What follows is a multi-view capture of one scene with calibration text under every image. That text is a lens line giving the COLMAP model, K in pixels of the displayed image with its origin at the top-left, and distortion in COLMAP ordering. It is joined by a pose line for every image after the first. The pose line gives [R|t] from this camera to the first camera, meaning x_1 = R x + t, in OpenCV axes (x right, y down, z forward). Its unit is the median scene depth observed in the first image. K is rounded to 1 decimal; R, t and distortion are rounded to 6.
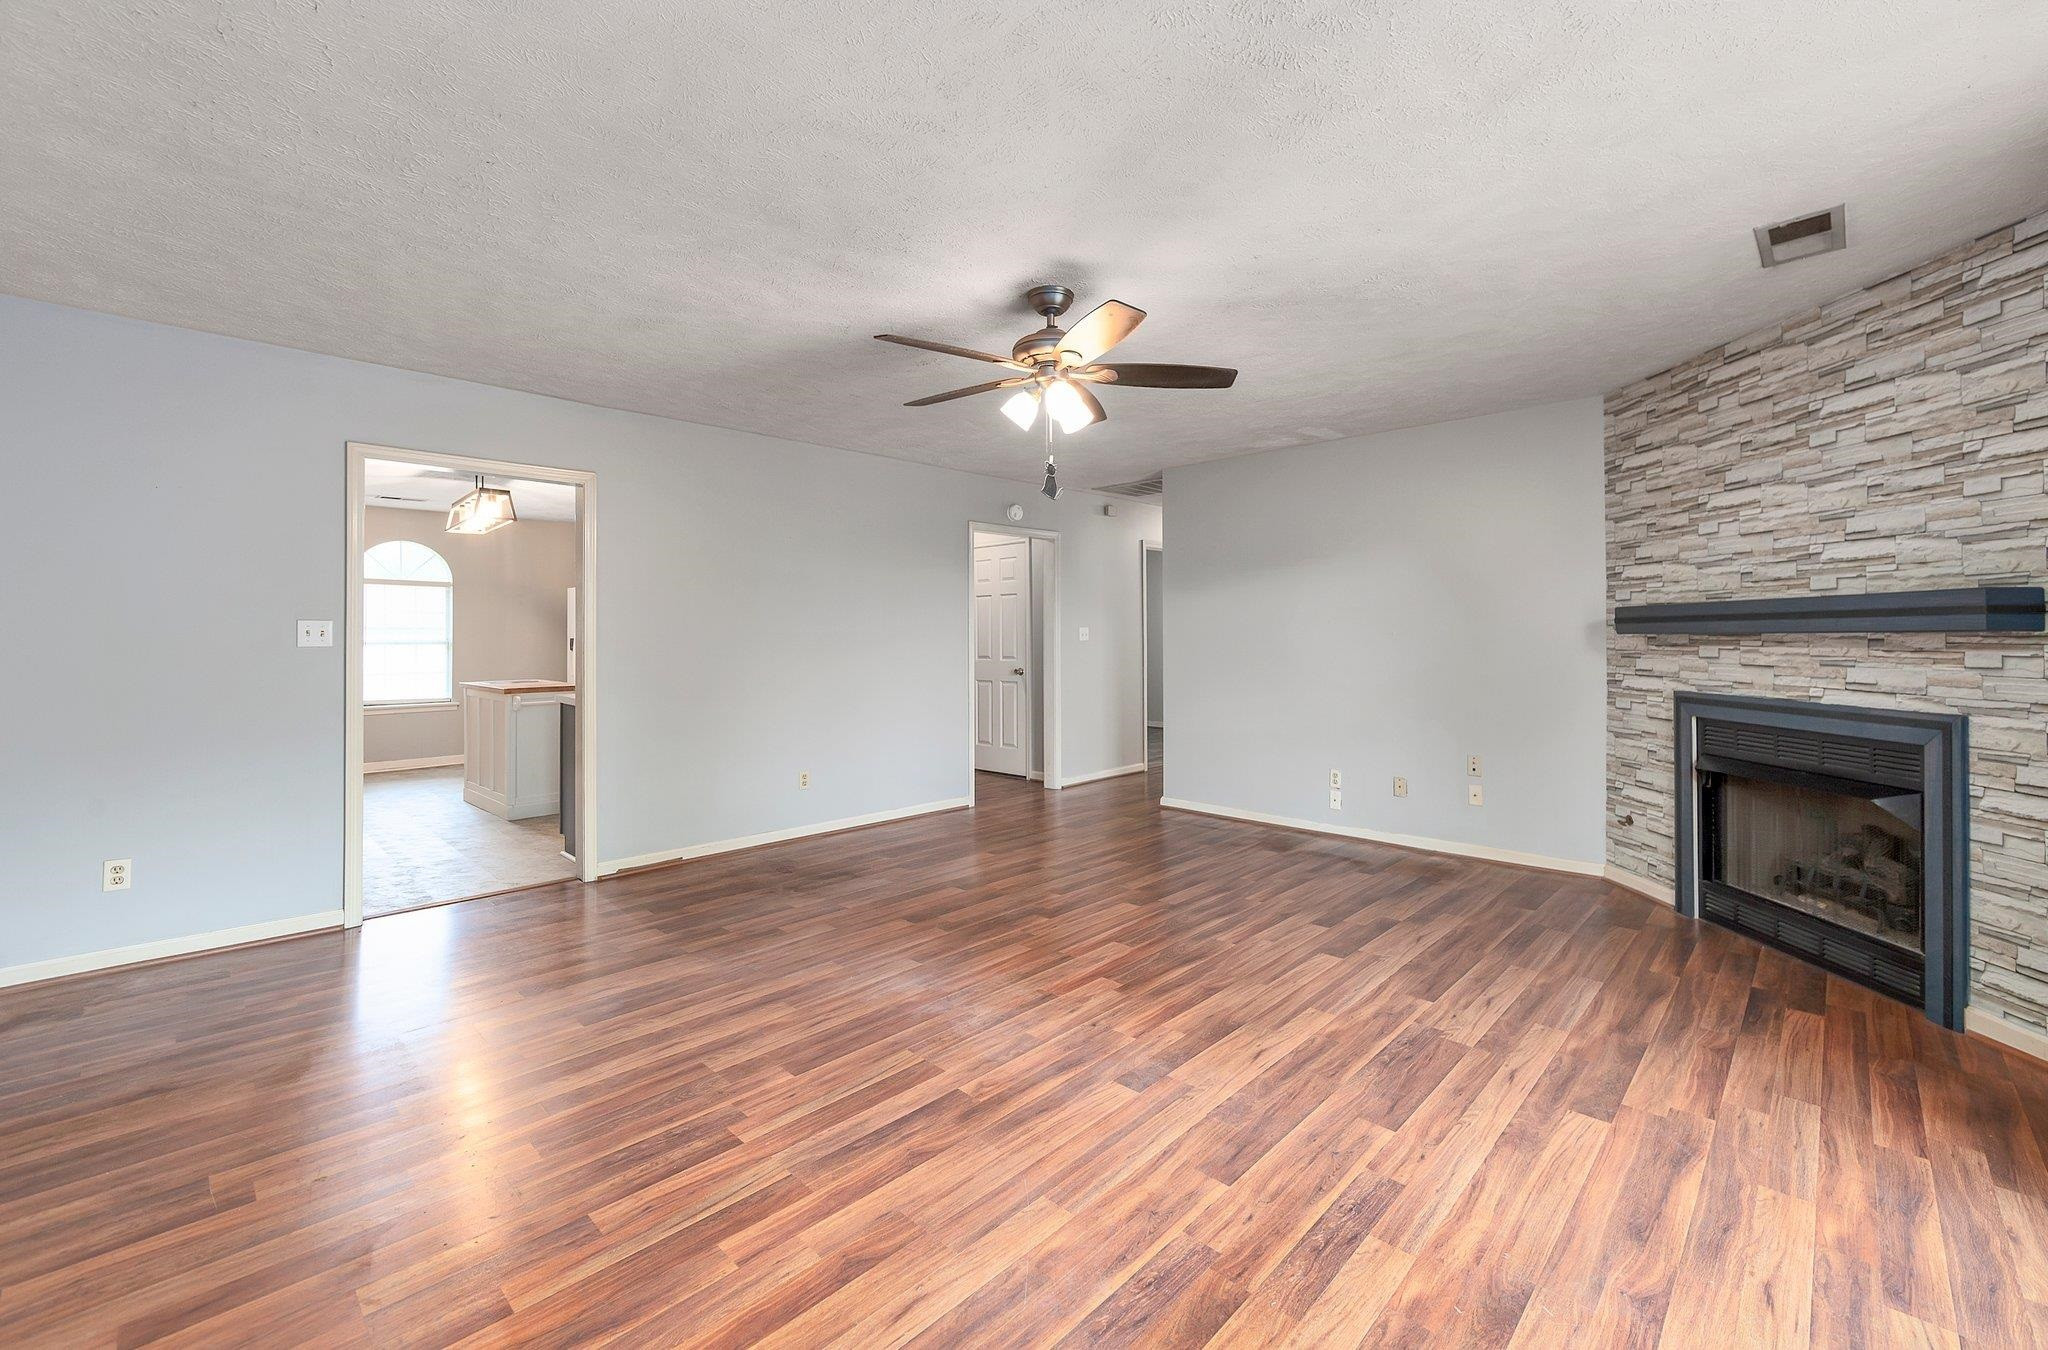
lens RADIAL K [[835.2, 0, 1031.3], [0, 835.2, 629.0], [0, 0, 1]] dist [-0.007219, 0.000128]
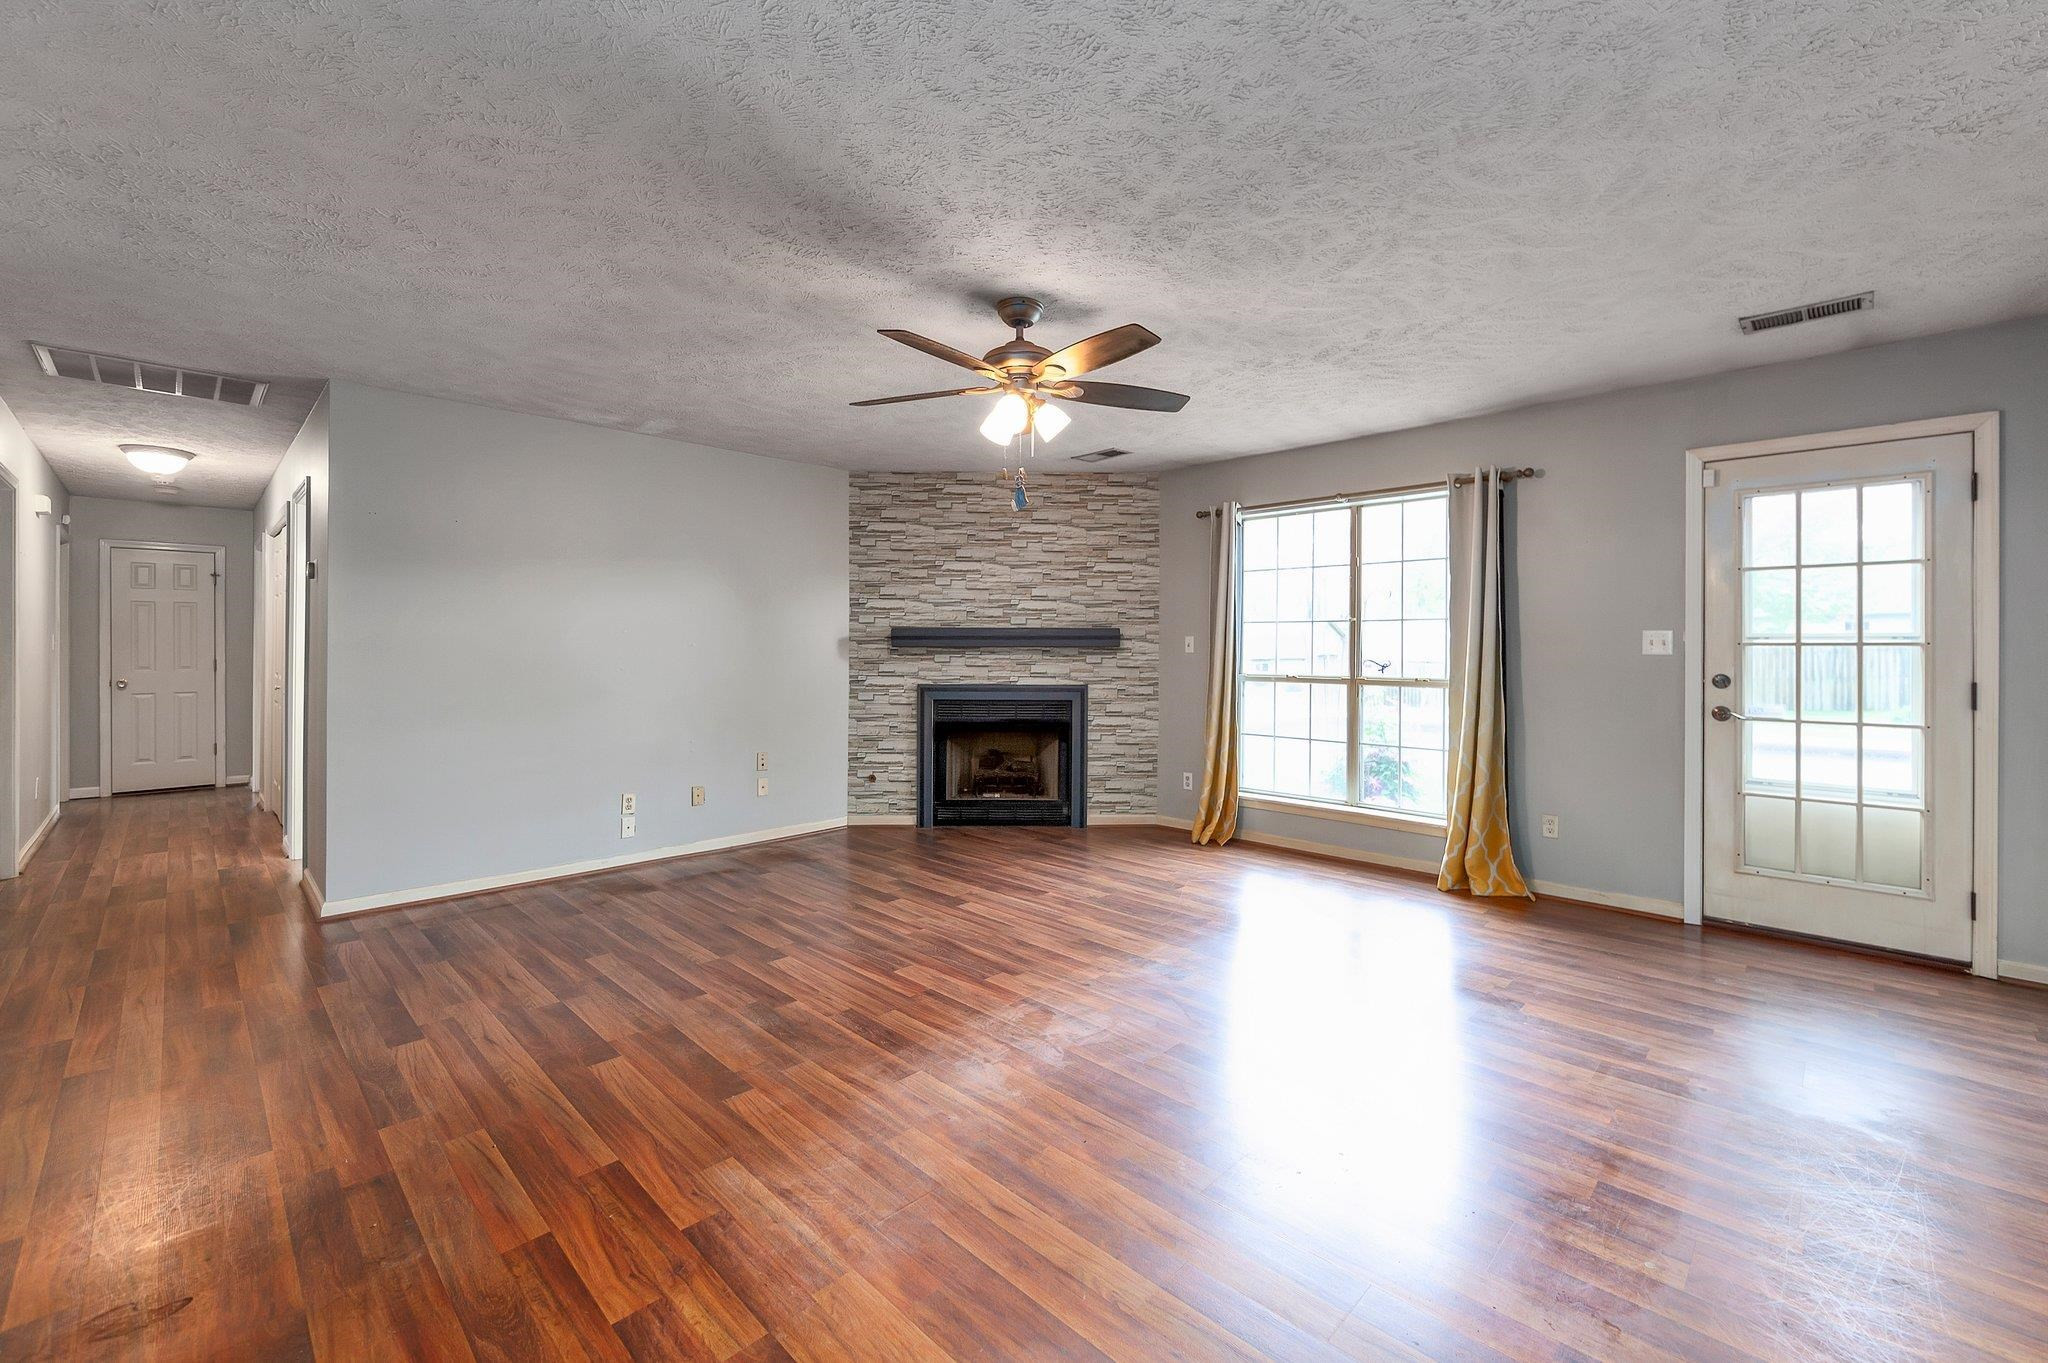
lens RADIAL K [[841.3, 0, 1055.0], [0, 841.3, 648.4], [0, 0, 1]] dist [-0.000676, -0.000036]
pose [[-0.005183, 0.003523, 0.999980, -0.895765], [-0.010503, 0.999938, -0.003578, 0.012612], [-0.999931, -0.010521, -0.005146, 0.867701]]
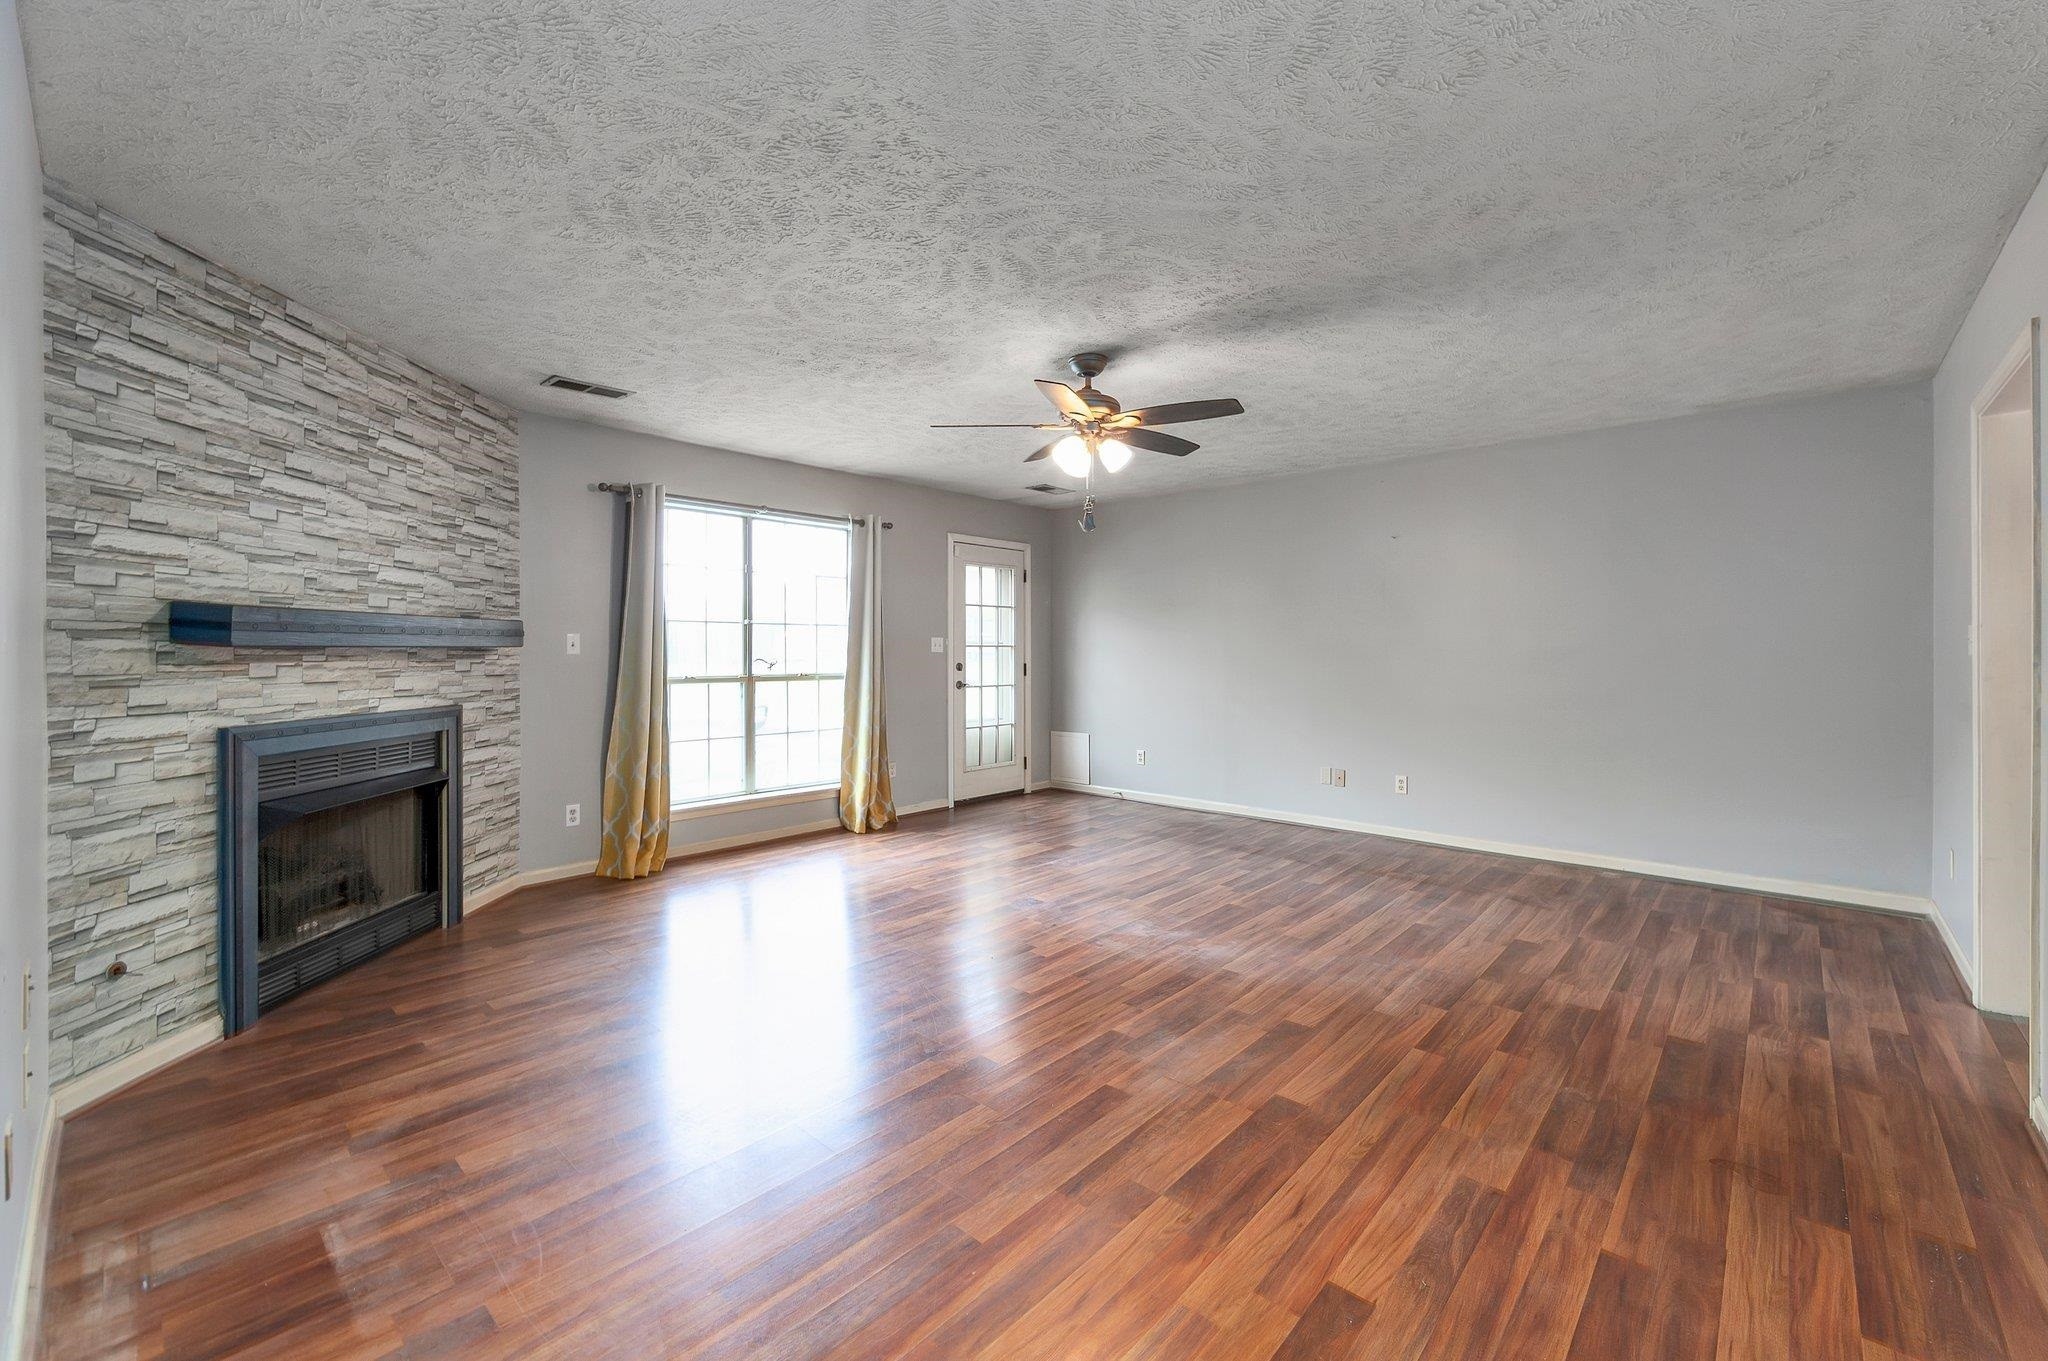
lens RADIAL K [[842.6, 0, 1024.3], [0, 842.6, 653.3], [0, 0, 1]] dist [-0.003386, -0.000445]
pose [[-0.999534, 0.004877, -0.030141, 0.136383], [0.005008, 0.999978, -0.004256, 0.020212], [0.030119, -0.004405, -0.999537, 1.987339]]
